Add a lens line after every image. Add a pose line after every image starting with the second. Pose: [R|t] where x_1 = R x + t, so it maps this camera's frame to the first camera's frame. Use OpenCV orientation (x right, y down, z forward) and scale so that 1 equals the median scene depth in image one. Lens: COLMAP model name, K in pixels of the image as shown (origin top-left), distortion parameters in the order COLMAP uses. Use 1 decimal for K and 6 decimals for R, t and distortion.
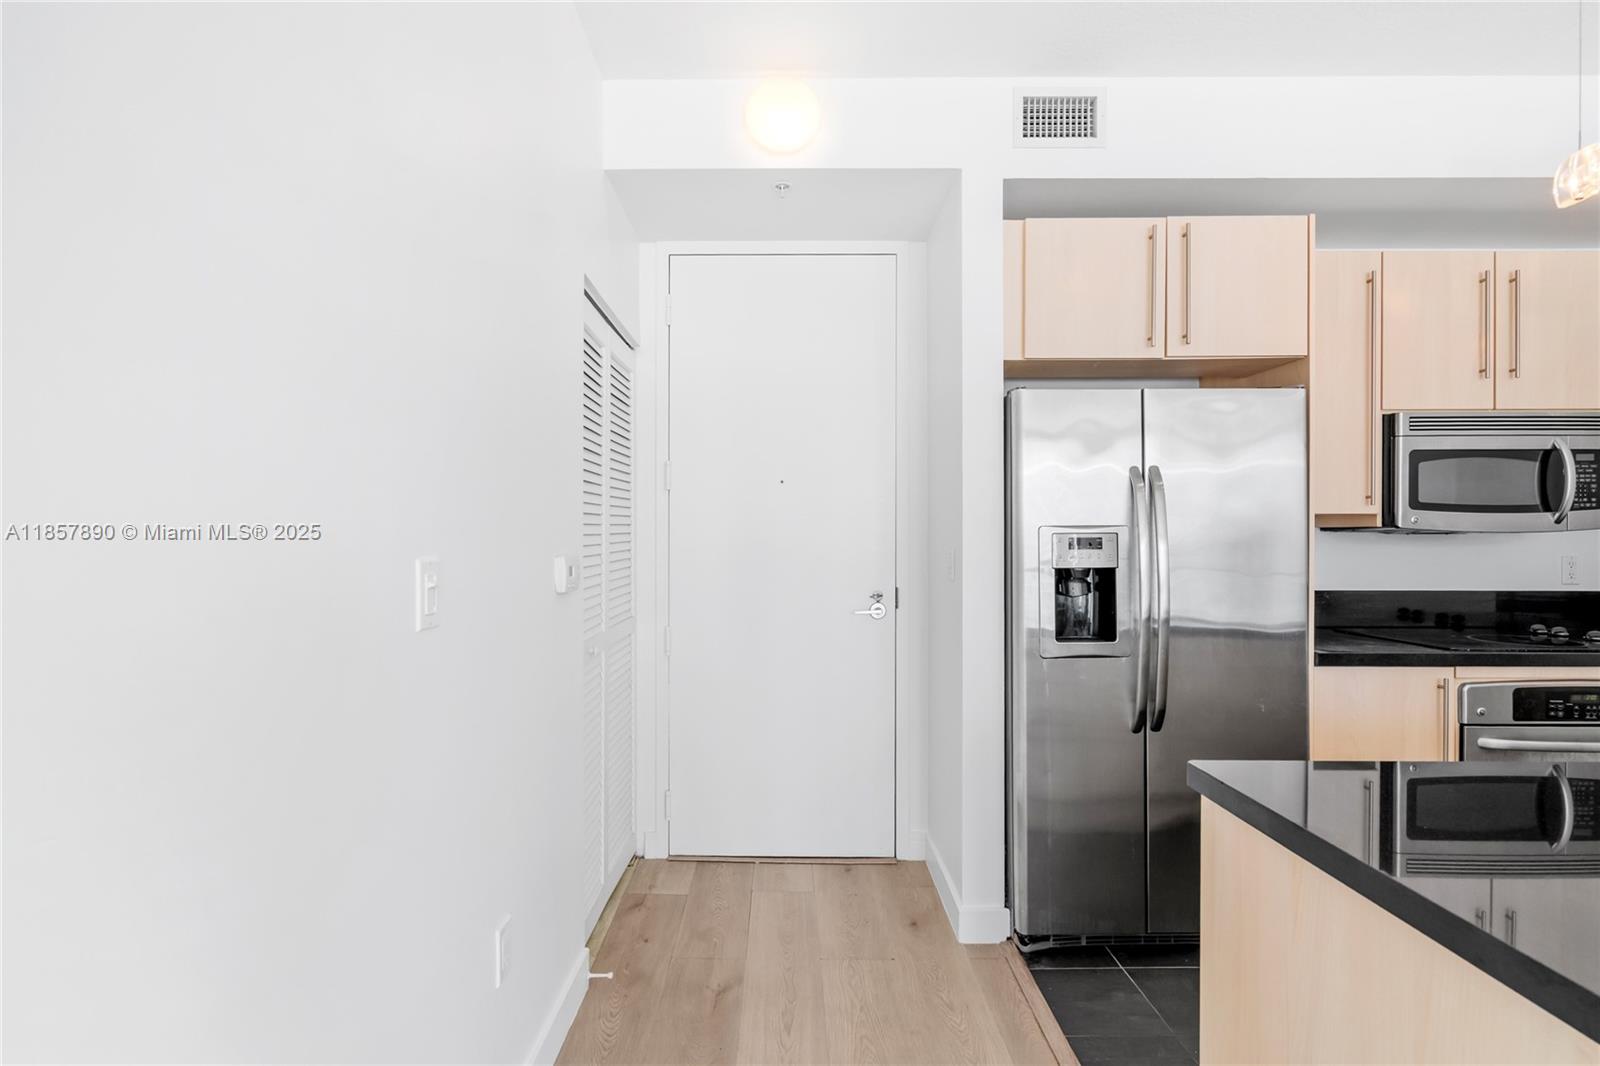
lens RADIAL K [[724.7, 0, 806.1], [0, 724.7, 537.7], [0, 0, 1]] dist [-0.003392, 0.000606]
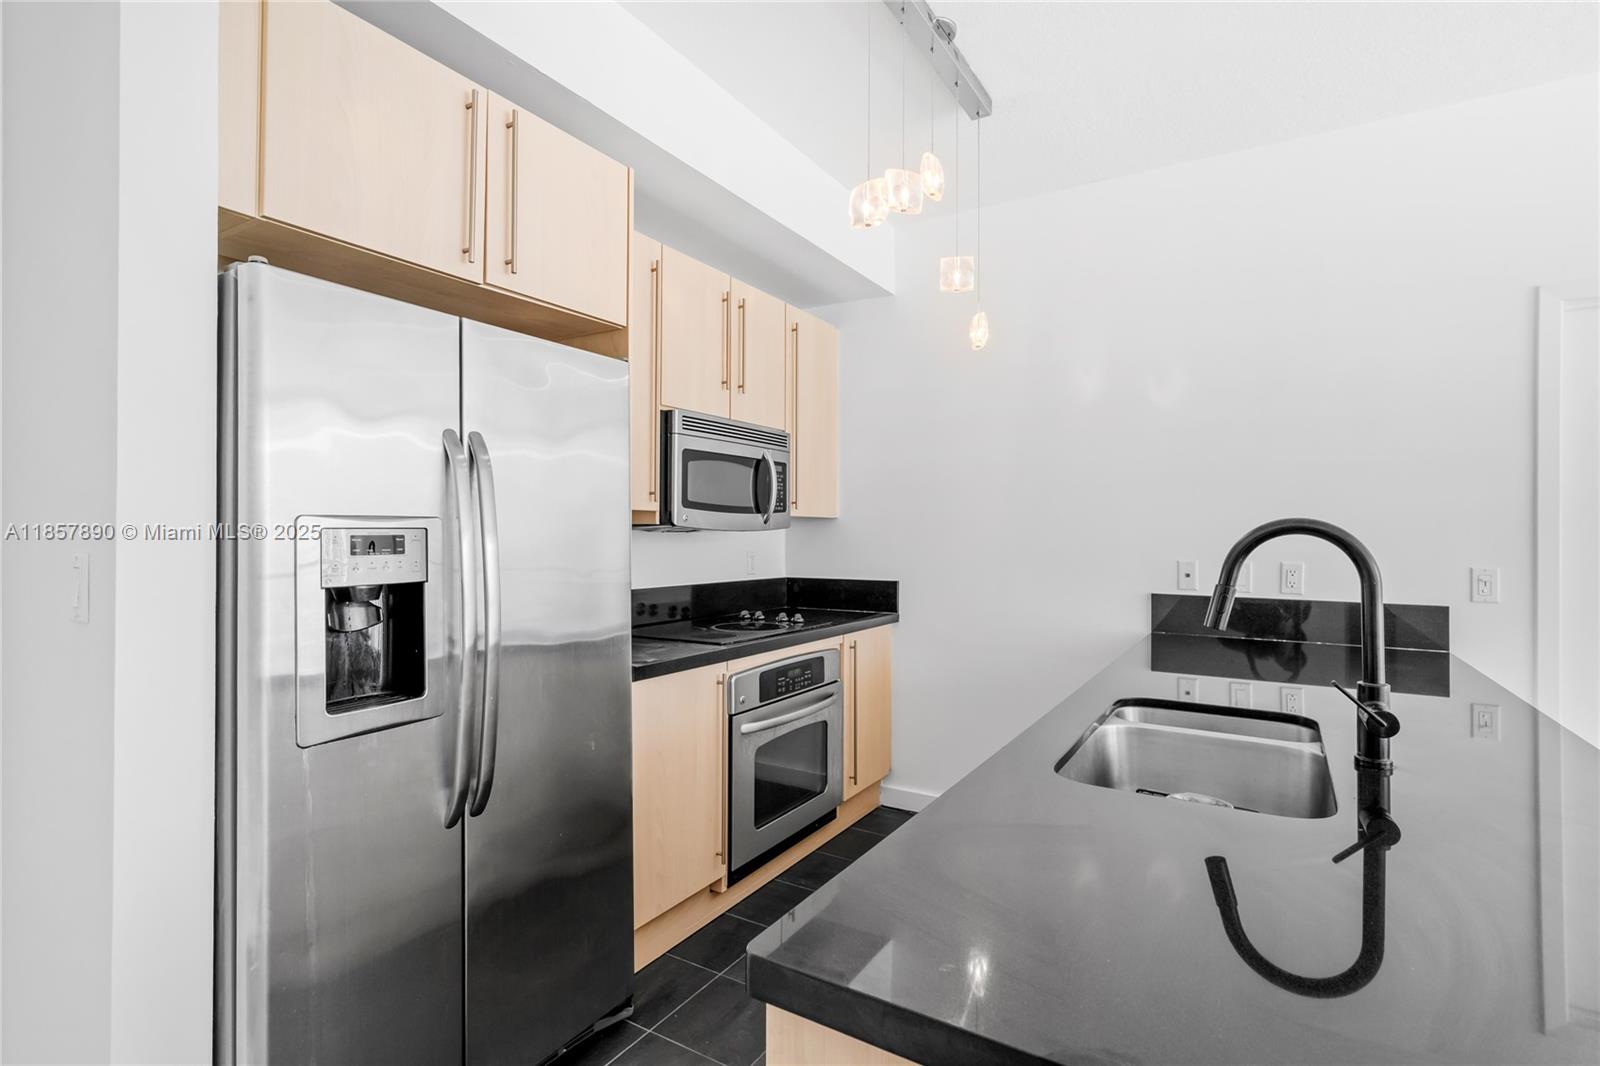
lens RADIAL K [[786.8, 0, 815.5], [0, 786.8, 525.6], [0, 0, 1]] dist [0.001434, 0.001078]
pose [[0.549548, 0.011173, 0.835387, 0.026717], [-0.000774, 0.999917, -0.012865, 0.000050], [-0.835462, 0.006423, 0.549511, 0.275740]]
